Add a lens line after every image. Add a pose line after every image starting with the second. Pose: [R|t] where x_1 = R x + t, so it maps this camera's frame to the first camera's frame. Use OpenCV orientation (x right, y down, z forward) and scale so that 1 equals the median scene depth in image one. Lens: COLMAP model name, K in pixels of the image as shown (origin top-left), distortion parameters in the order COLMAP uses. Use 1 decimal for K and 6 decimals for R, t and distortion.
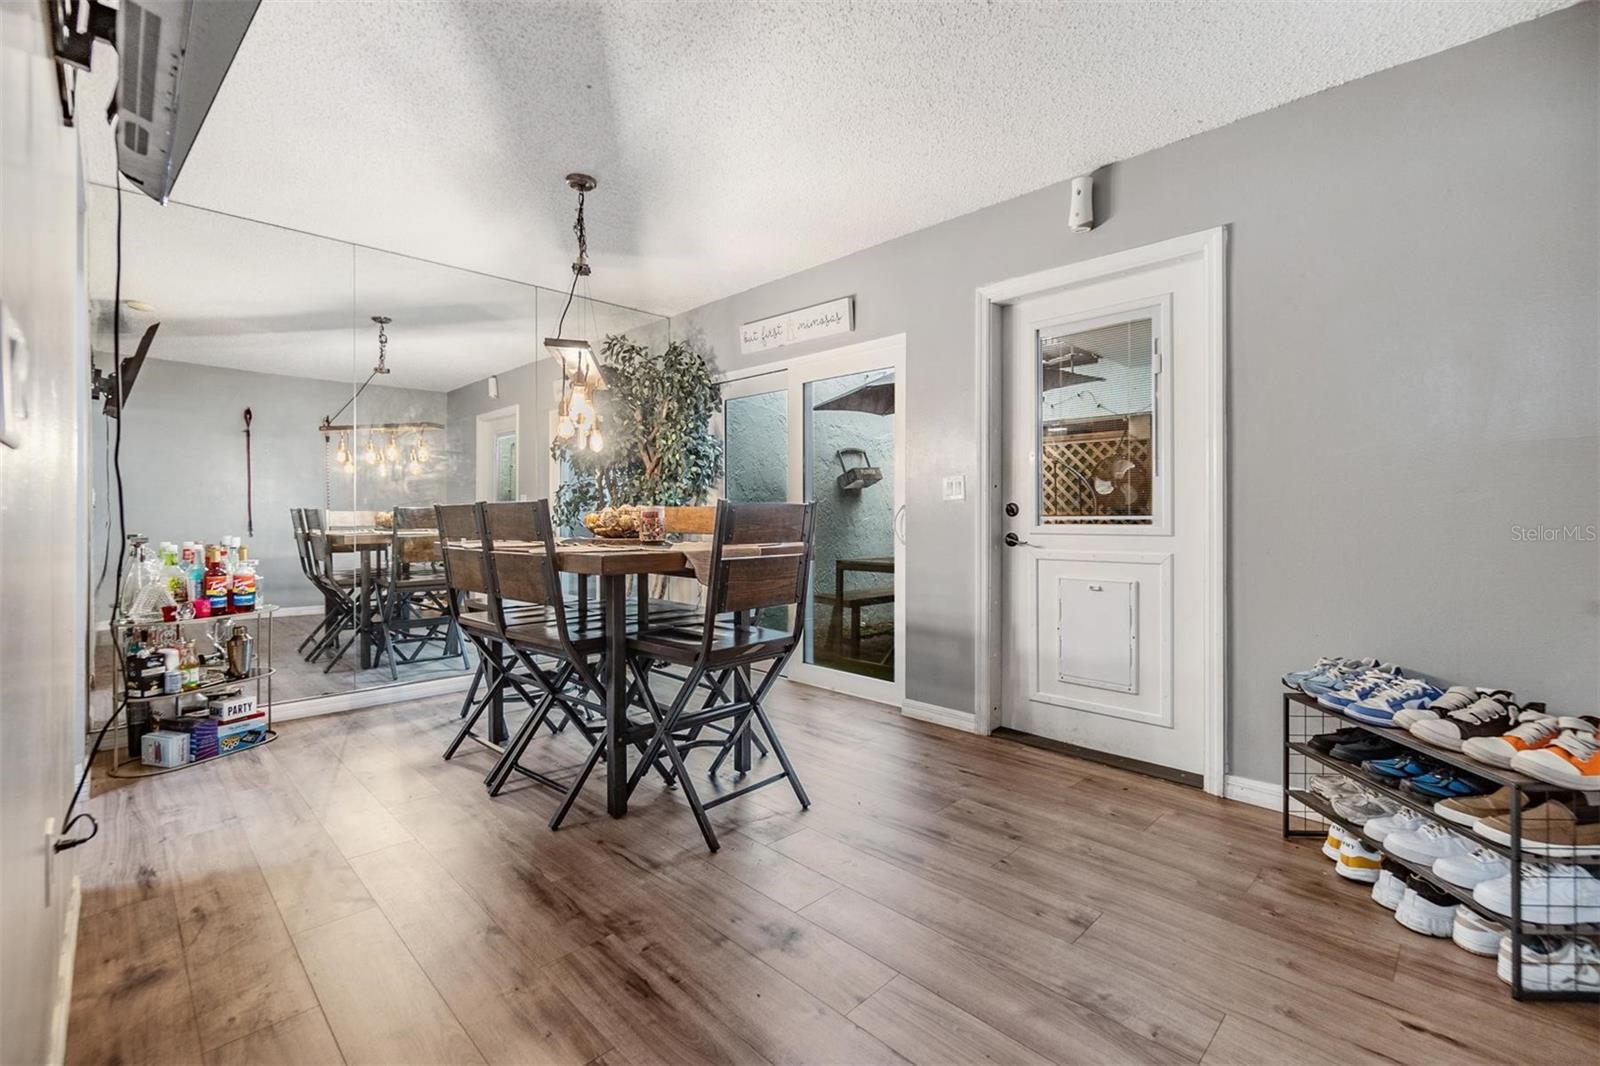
lens RADIAL K [[696.0, 0, 795.9], [0, 696.0, 526.4], [0, 0, 1]] dist [-0.014580, 0.001274]
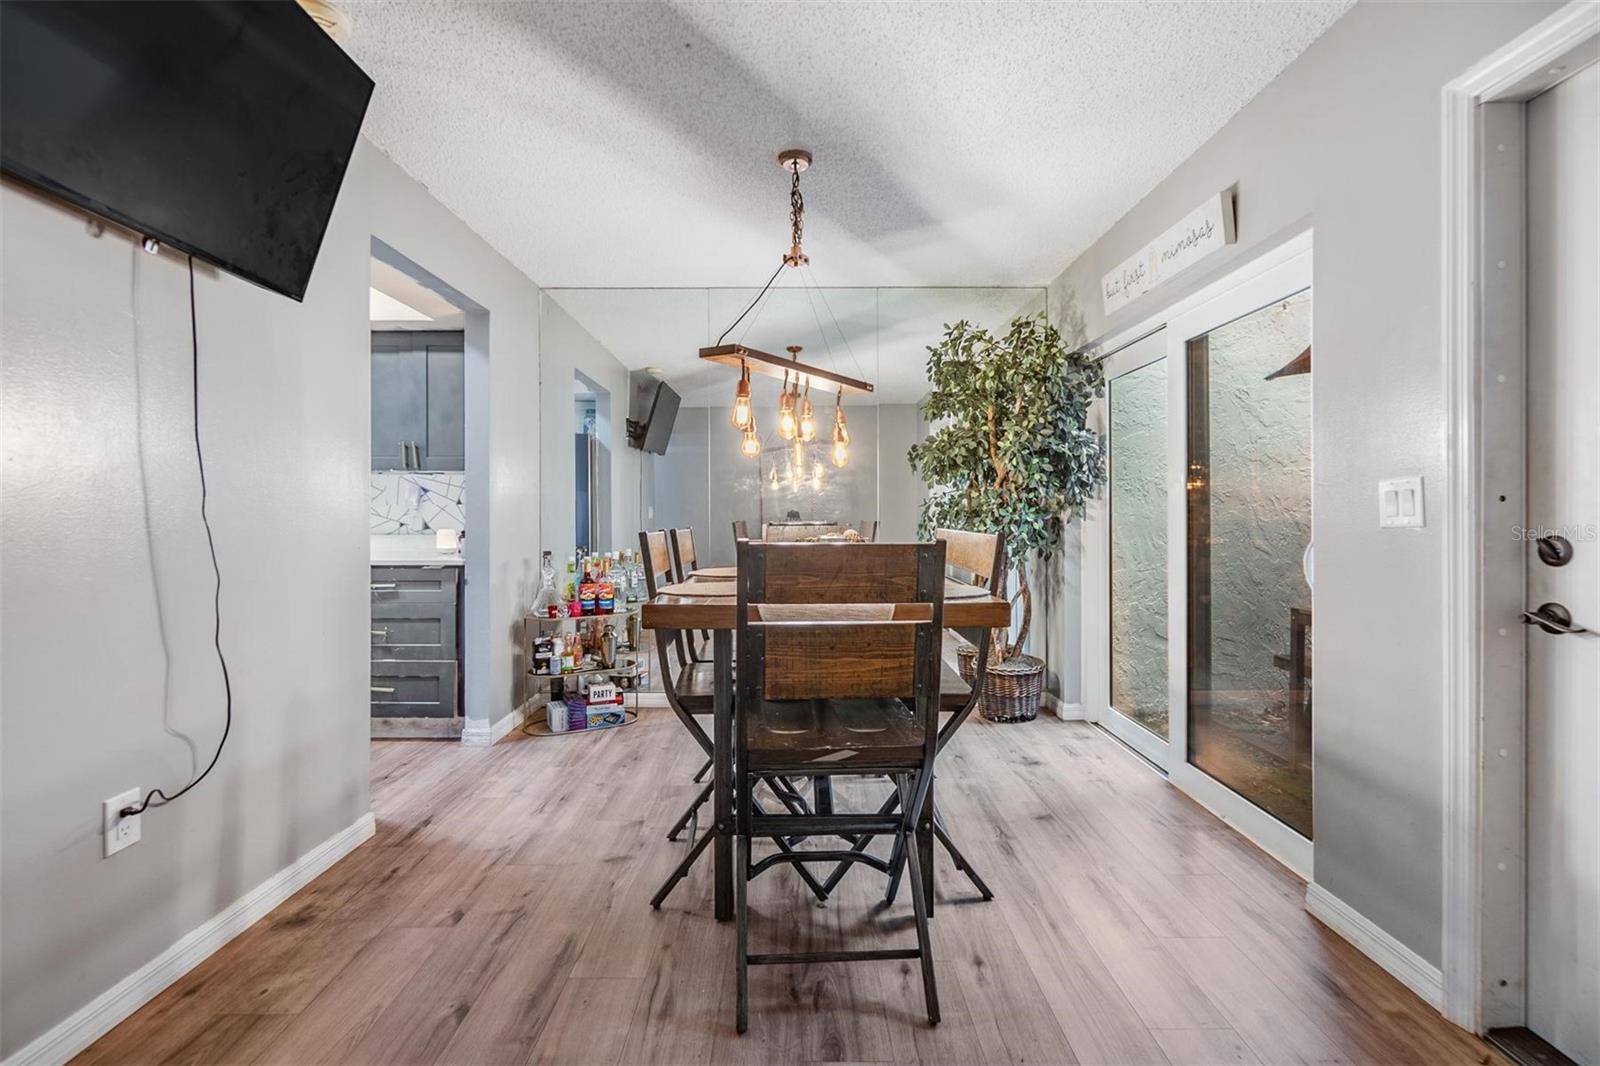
lens RADIAL K [[696.0, 0, 798.4], [0, 696.0, 519.6], [0, 0, 1]] dist [-0.014580, 0.001274]
pose [[0.707728, 0.003654, -0.706476, 0.279333], [-0.010466, 0.999931, -0.005312, -0.036379], [0.706408, 0.011154, 0.707717, 0.353523]]
